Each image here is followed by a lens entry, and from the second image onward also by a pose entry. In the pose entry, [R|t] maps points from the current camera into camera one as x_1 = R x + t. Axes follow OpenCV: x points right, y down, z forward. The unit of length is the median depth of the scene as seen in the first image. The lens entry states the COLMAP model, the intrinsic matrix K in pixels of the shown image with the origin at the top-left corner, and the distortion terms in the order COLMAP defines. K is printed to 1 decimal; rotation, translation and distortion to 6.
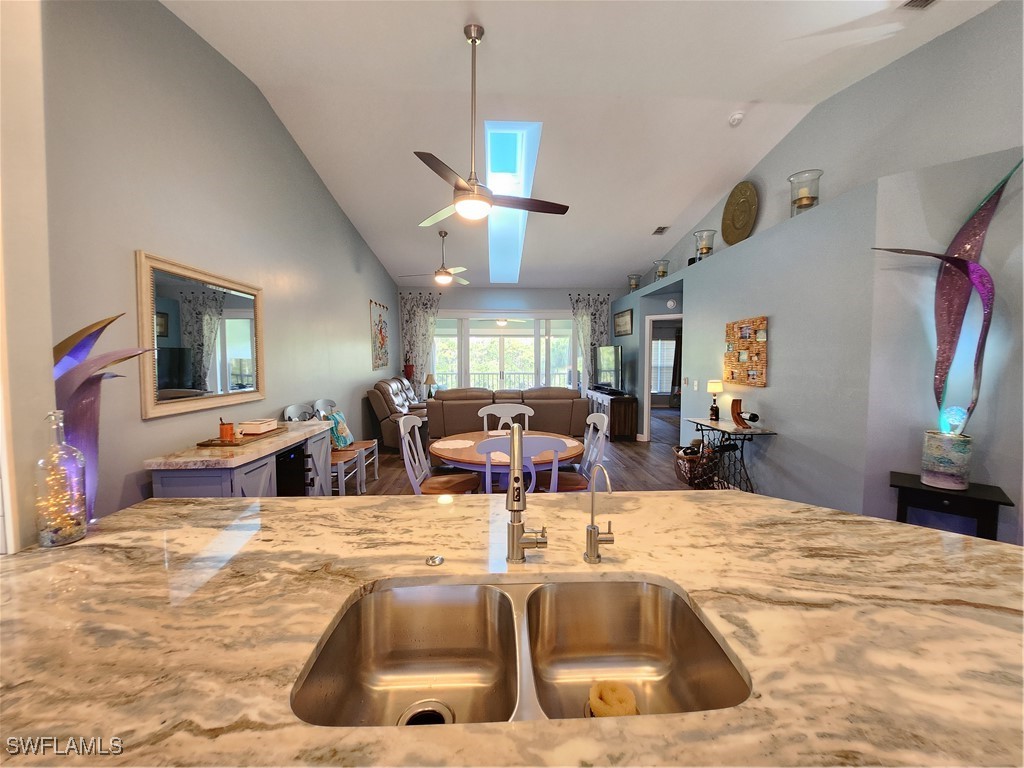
lens RADIAL K [[484.5, 0, 516.5], [0, 484.5, 377.2], [0, 0, 1]] dist [-0.003957, -0.000535]
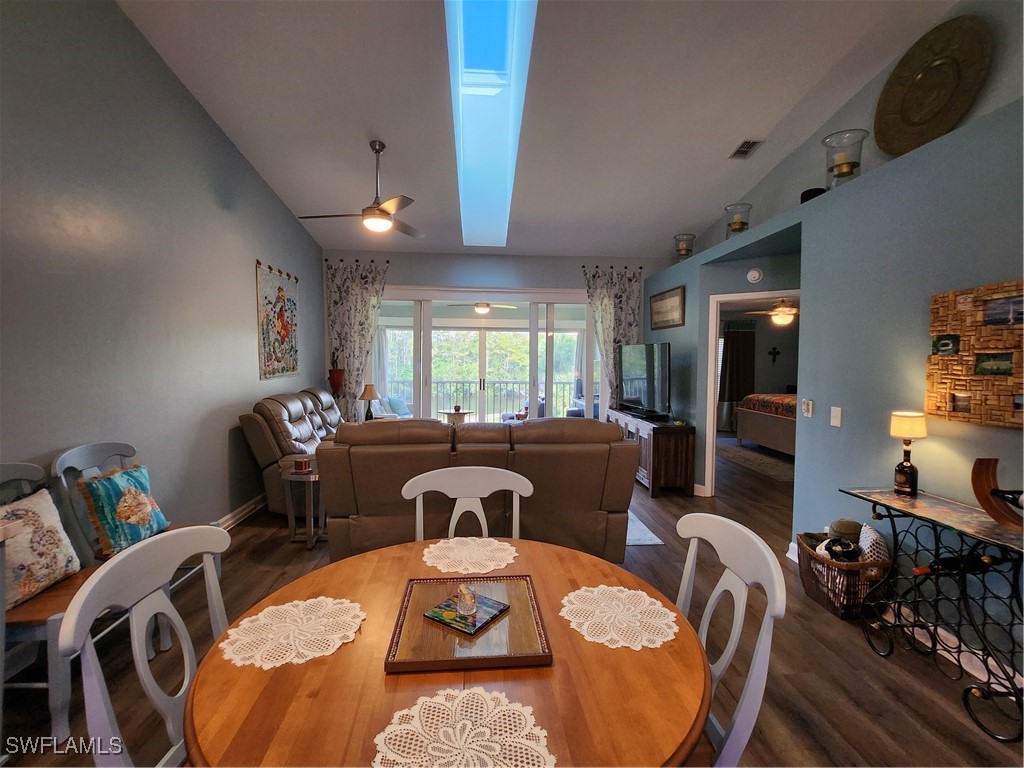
lens RADIAL K [[484.5, 0, 516.5], [0, 484.5, 377.2], [0, 0, 1]] dist [-0.003957, -0.000535]
pose [[0.999735, 0.009747, 0.020870, 0.005813], [-0.009675, 0.999947, -0.003519, -0.016260], [-0.020903, 0.003317, 0.999776, 0.375325]]
